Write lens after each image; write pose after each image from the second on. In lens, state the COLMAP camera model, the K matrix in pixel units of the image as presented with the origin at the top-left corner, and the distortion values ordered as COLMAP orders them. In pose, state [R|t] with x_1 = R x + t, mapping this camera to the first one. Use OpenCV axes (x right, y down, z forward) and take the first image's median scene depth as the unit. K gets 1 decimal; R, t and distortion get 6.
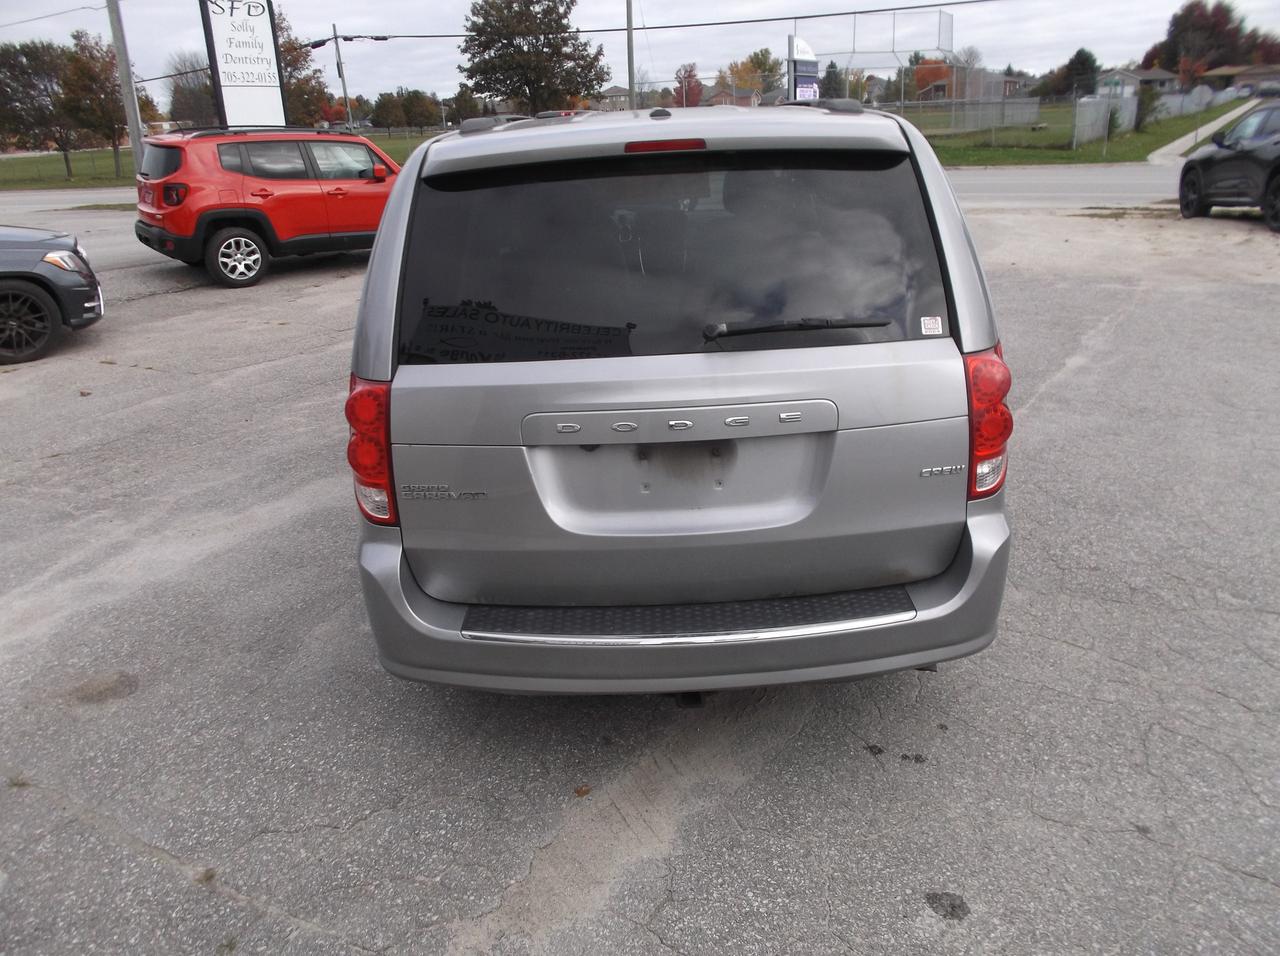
lens RADIAL K [[1010.0, 0, 643.3], [0, 1010.0, 477.8], [0, 0, 1]] dist [-0.018354, 0.002926]
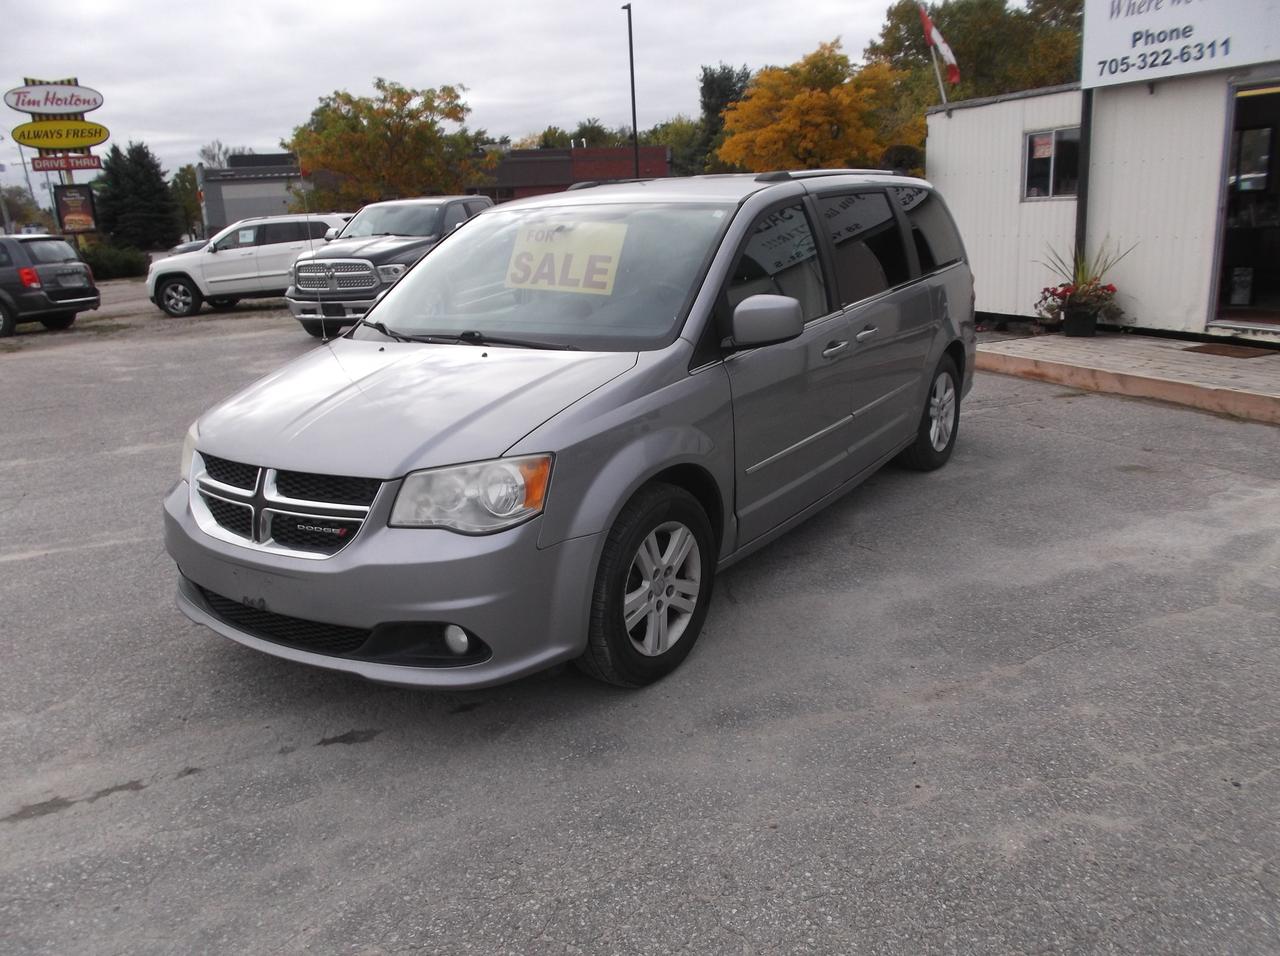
lens RADIAL K [[1010.0, 0, 662.1], [0, 1010.0, 500.2], [0, 0, 1]] dist [-0.018354, 0.002926]
pose [[-0.844031, -0.073285, 0.531263, -0.291979], [0.259120, 0.811587, 0.523626, -0.323734], [-0.469540, 0.579618, -0.666015, 0.964702]]
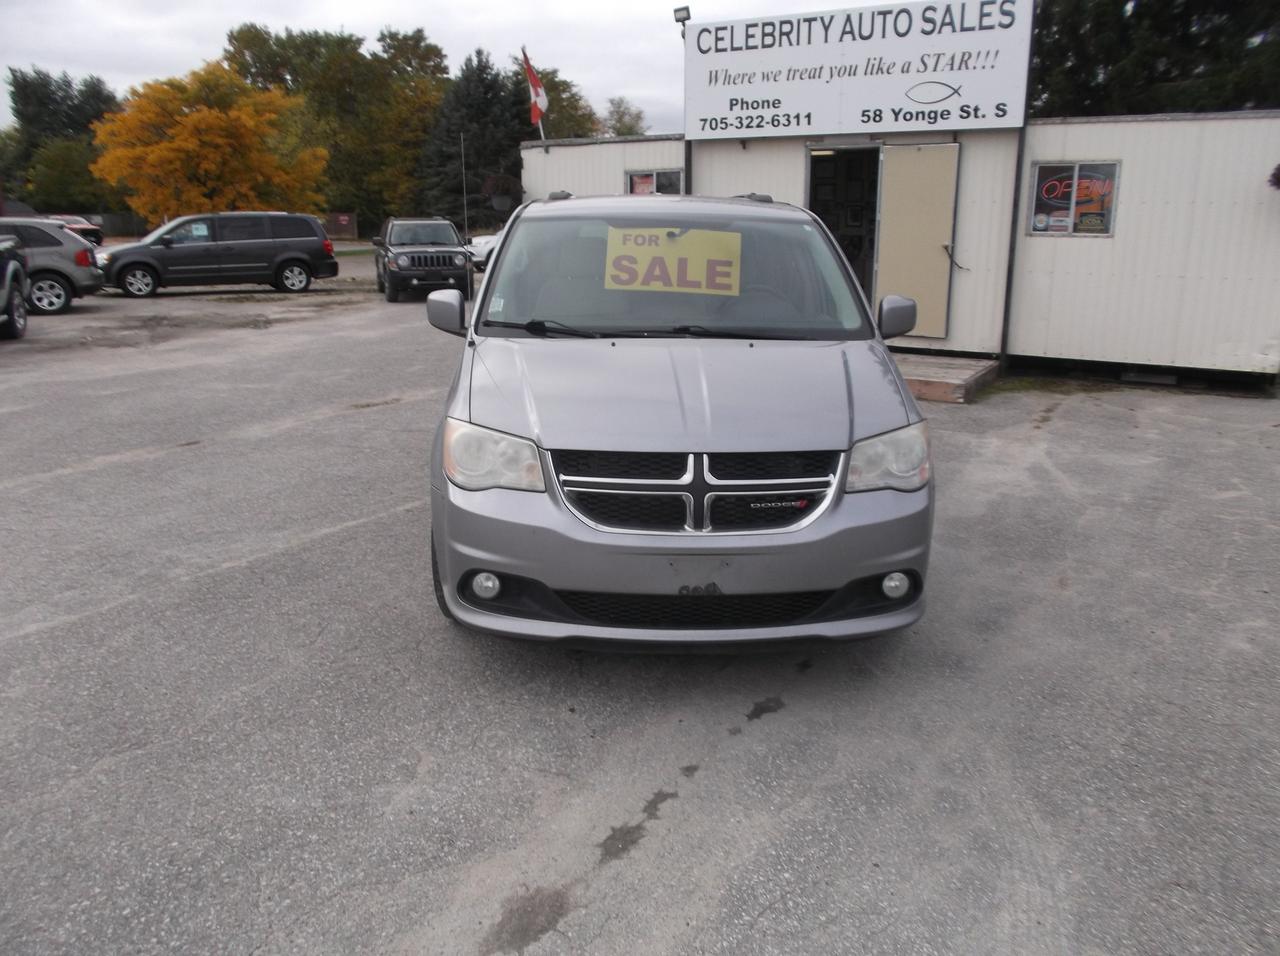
lens RADIAL K [[1010.0, 0, 646.4], [0, 1010.0, 486.2], [0, 0, 1]] dist [-0.018354, 0.002926]
pose [[-0.997812, 0.052193, -0.040595, 0.045336], [0.019398, 0.817997, 0.574896, -0.379969], [0.063212, 0.572850, -0.817219, 1.084383]]
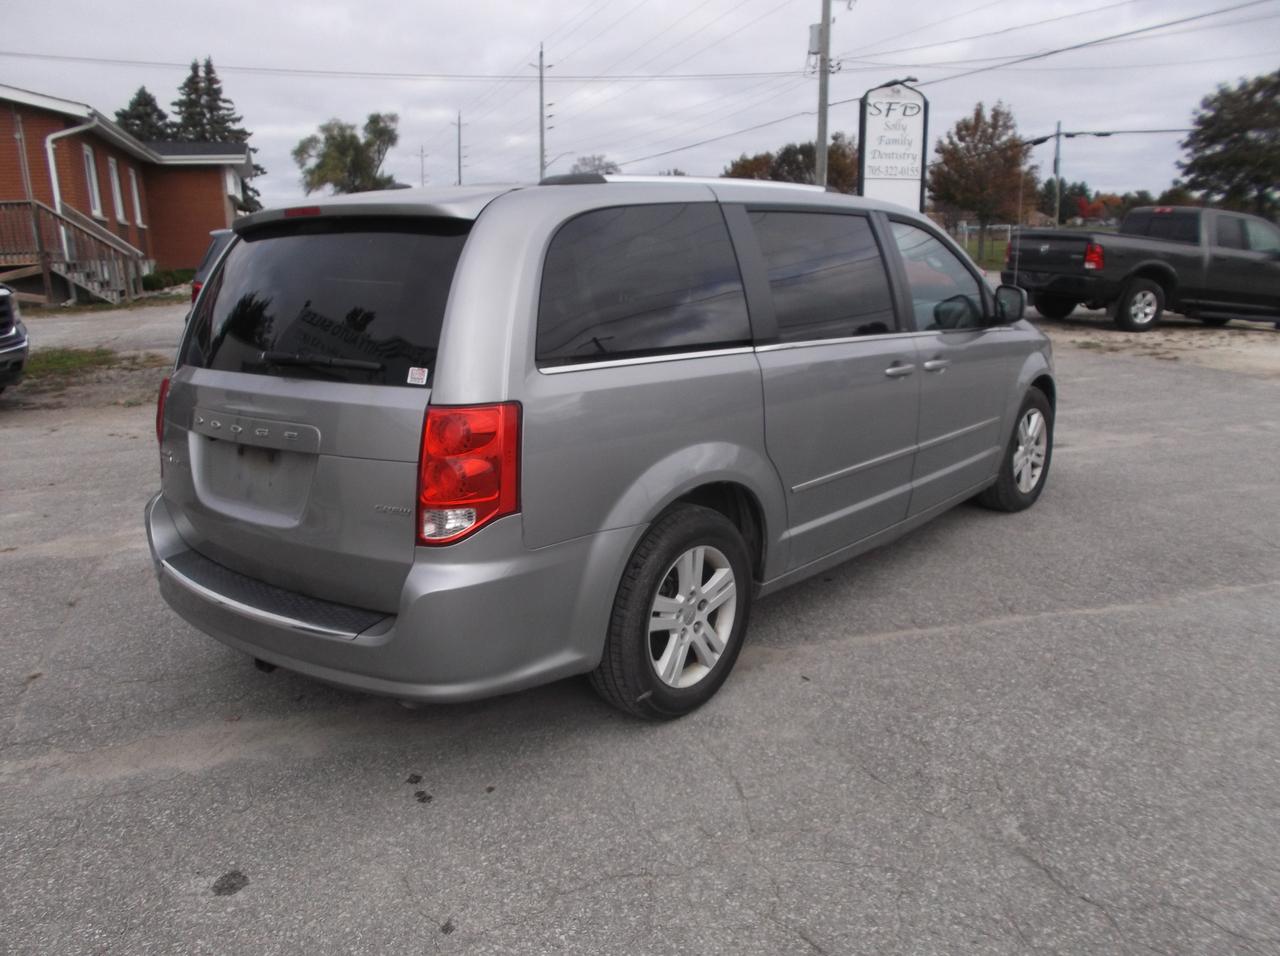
lens RADIAL K [[1010.0, 0, 645.9], [0, 1010.0, 473.1], [0, 0, 1]] dist [-0.018354, 0.002926]
pose [[0.775512, 0.177154, -0.605968, 0.311196], [-0.230894, 0.972916, -0.011065, -0.025811], [0.587595, 0.148496, 0.795412, 0.082550]]
